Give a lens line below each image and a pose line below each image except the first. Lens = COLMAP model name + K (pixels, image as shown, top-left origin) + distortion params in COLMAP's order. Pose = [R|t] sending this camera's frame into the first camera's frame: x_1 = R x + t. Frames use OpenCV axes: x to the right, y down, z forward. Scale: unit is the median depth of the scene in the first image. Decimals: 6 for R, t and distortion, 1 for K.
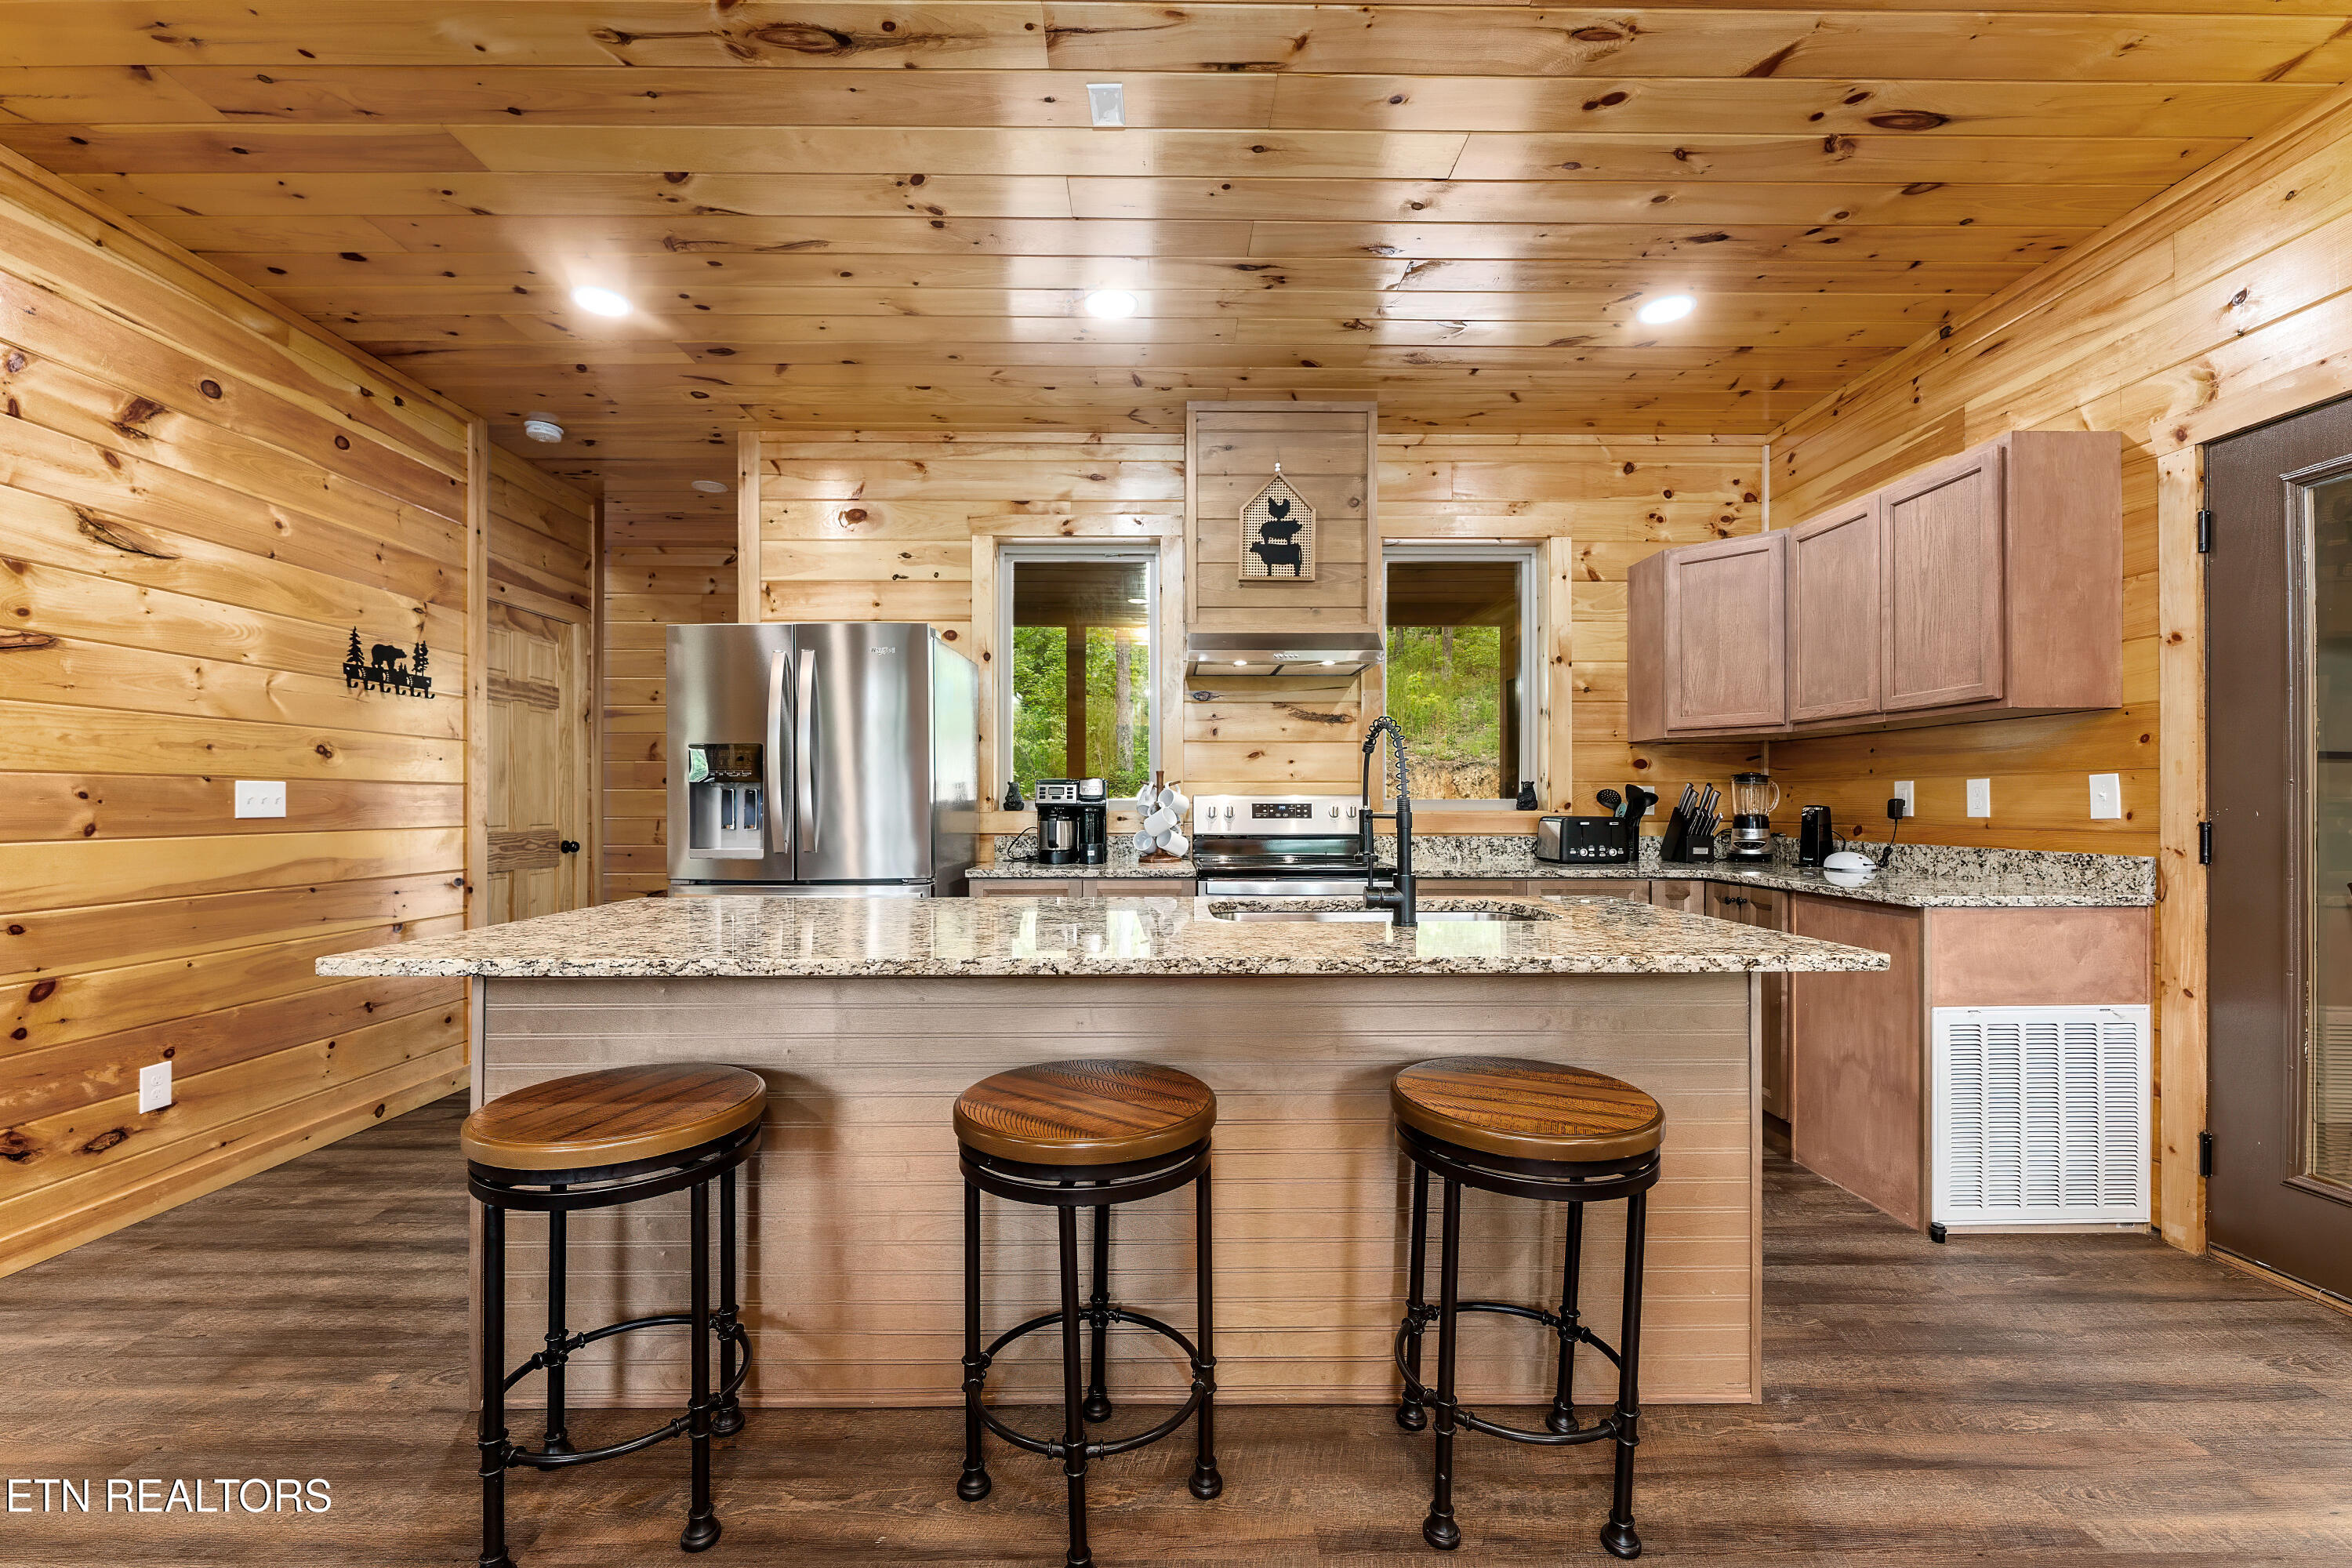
lens RADIAL K [[938.3, 0, 1164.4], [0, 938.3, 802.8], [0, 0, 1]] dist [-0.001111, -0.000681]
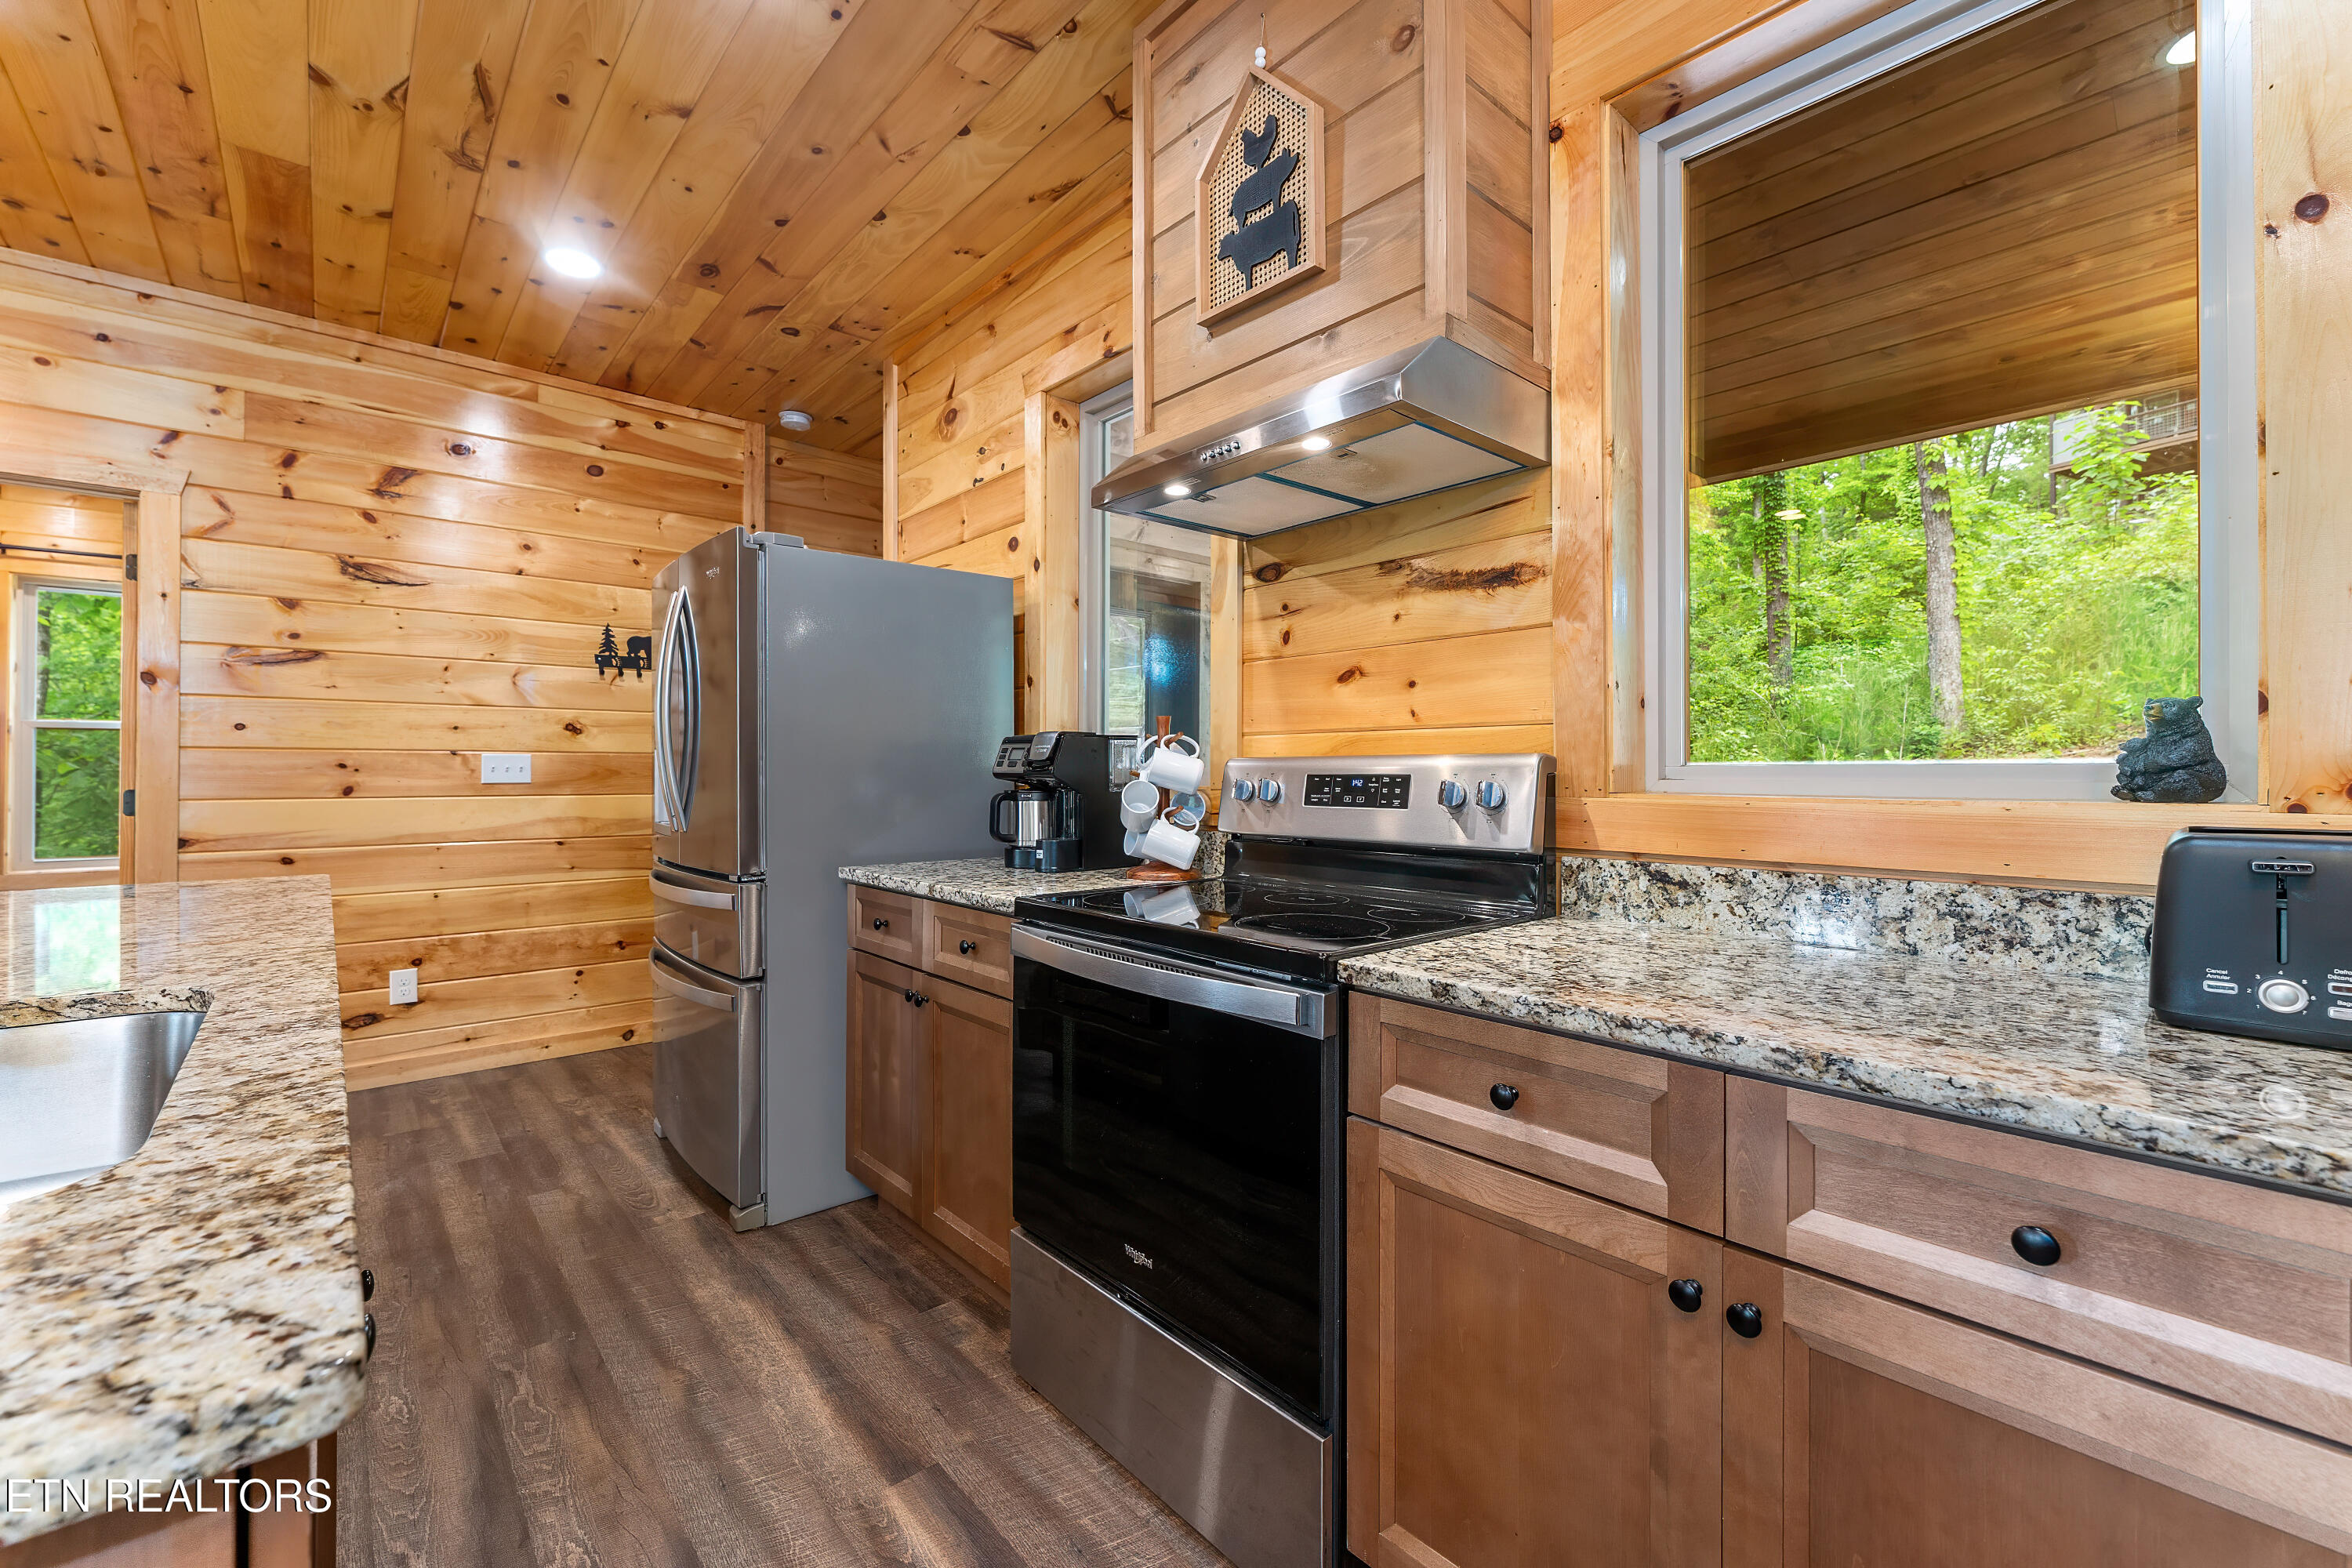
lens RADIAL K [[952.5, 0, 1161.7], [0, 952.5, 767.2], [0, 0, 1]] dist [-0.001816, -0.000472]
pose [[0.654593, -0.002829, -0.755976, 0.464969], [-0.001802, 0.999984, -0.005303, -0.000263], [0.755979, 0.004834, 0.654578, 0.679617]]
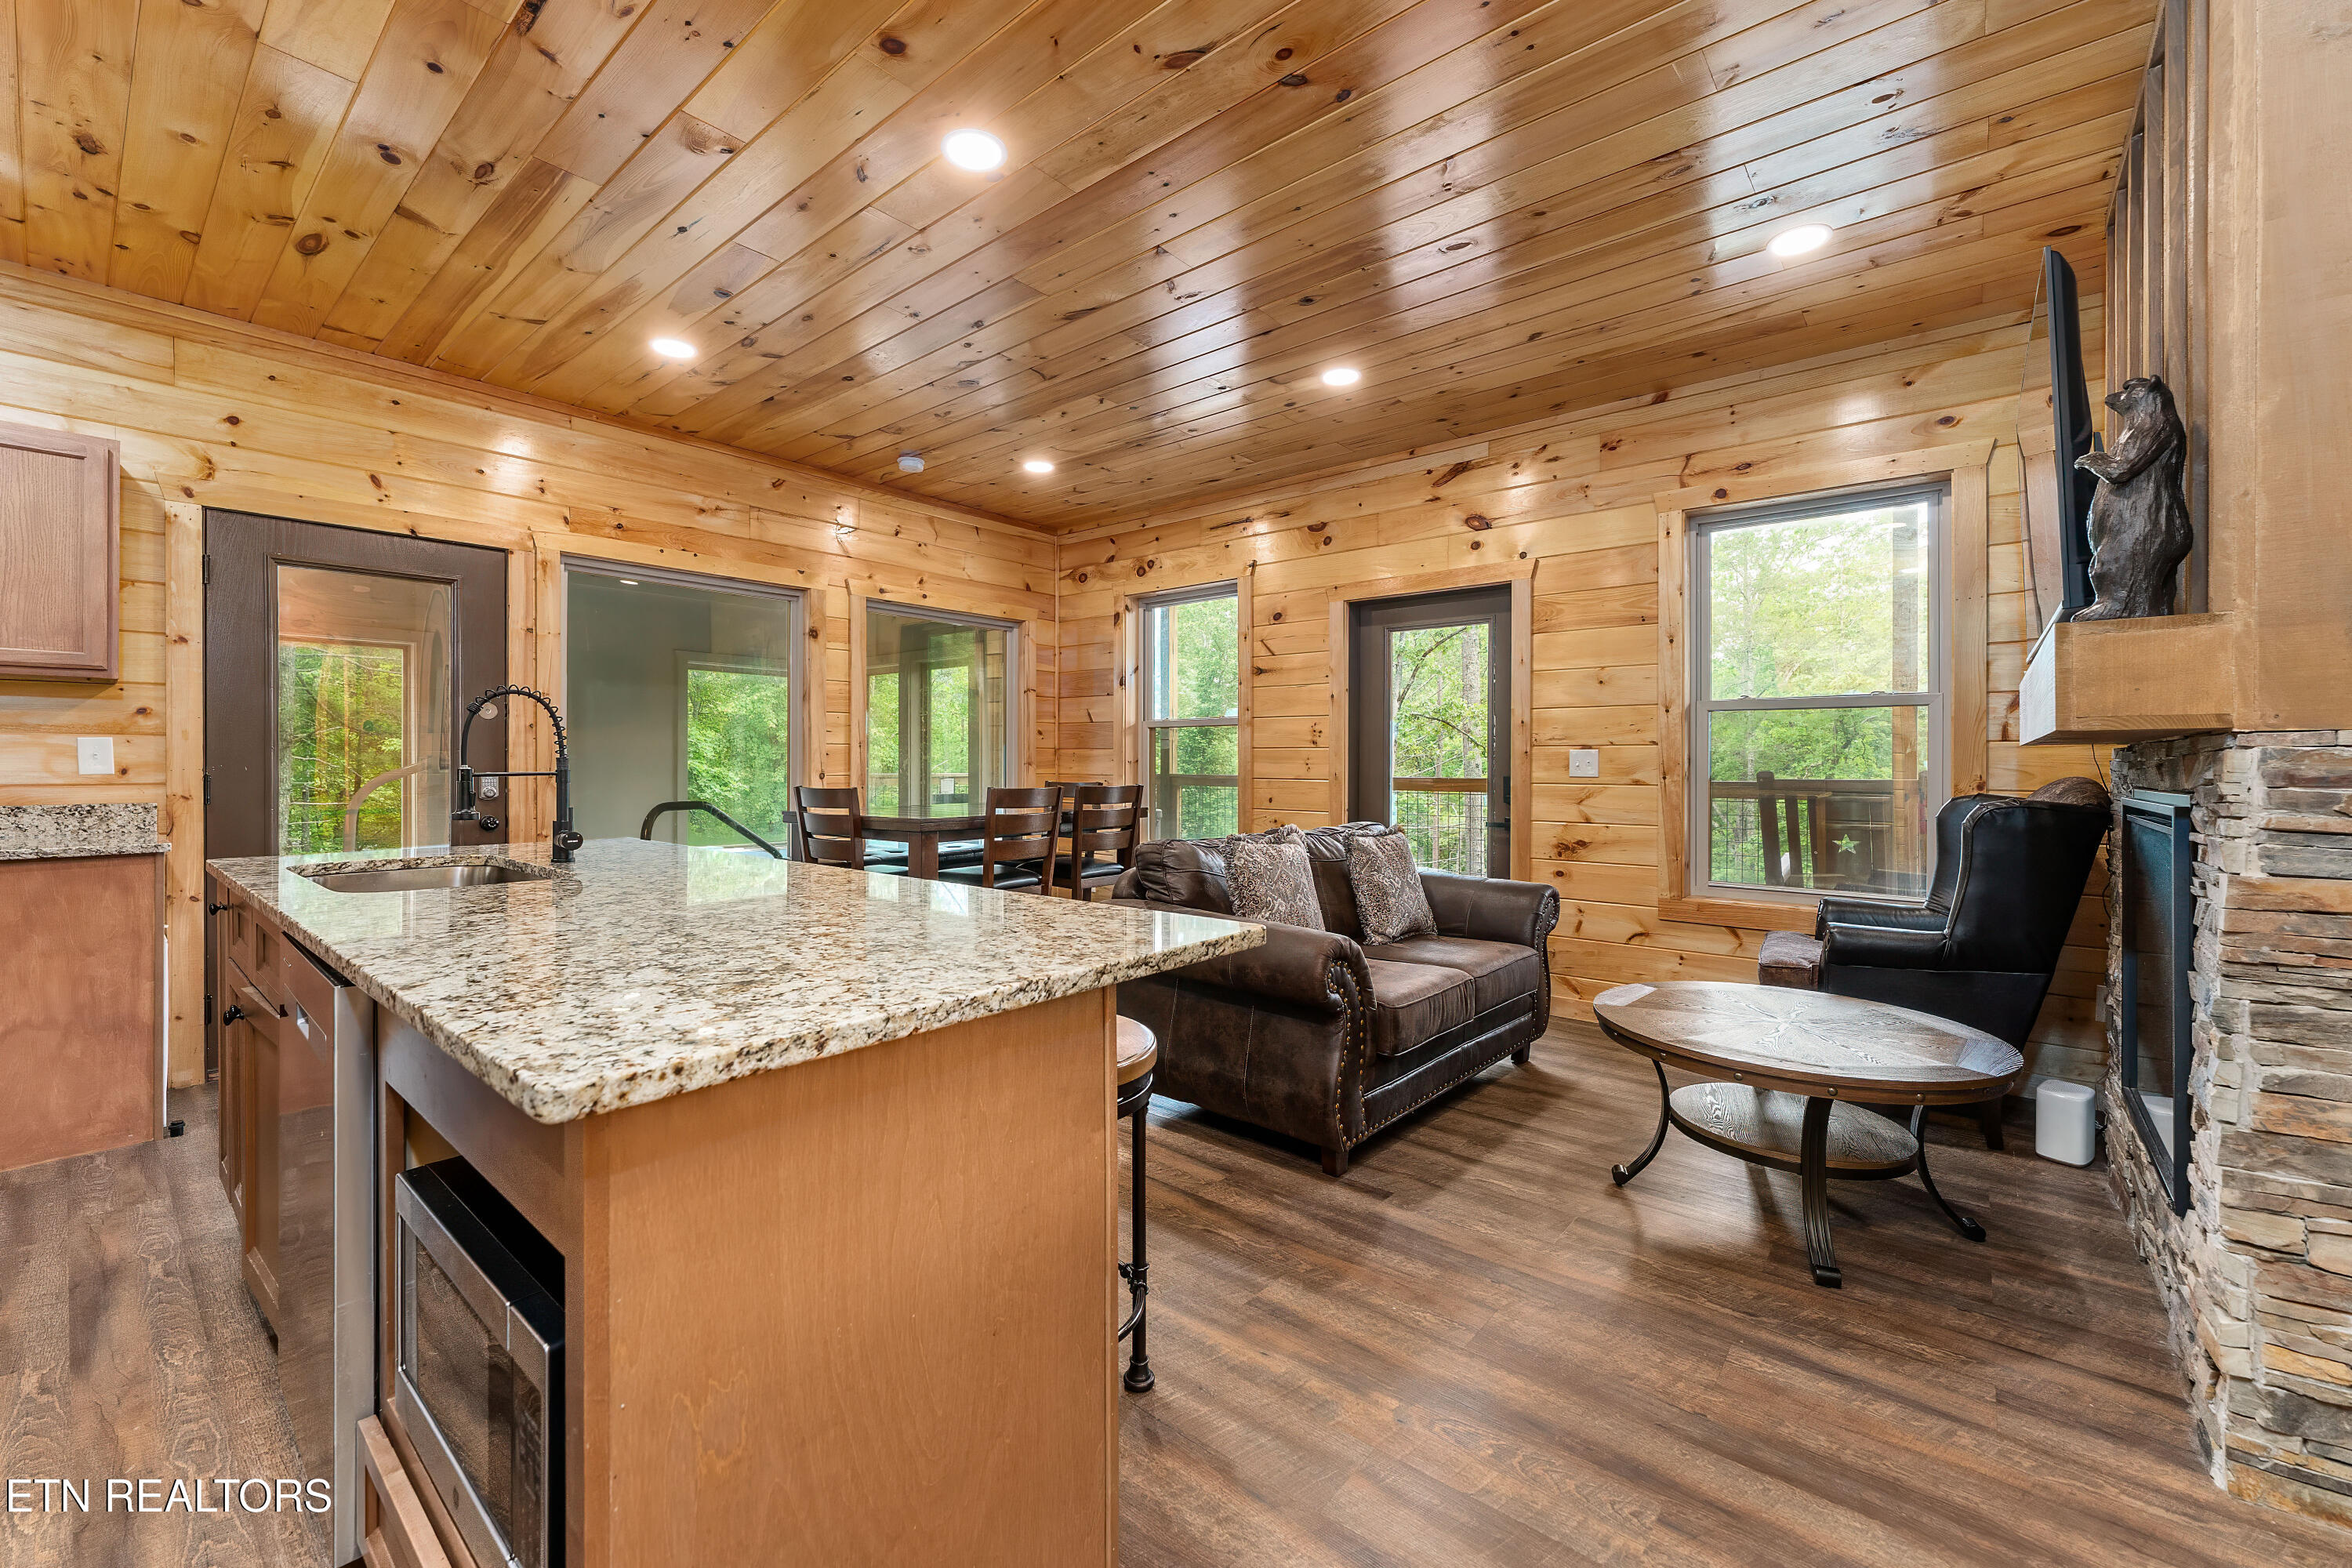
lens RADIAL K [[952.5, 0, 1161.7], [0, 952.5, 767.2], [0, 0, 1]] dist [-0.001816, -0.000472]
pose [[-0.753098, -0.004595, 0.657893, -0.602715], [-0.002369, 0.999988, 0.004273, -0.000287], [-0.657904, 0.001659, -0.753100, 0.741479]]
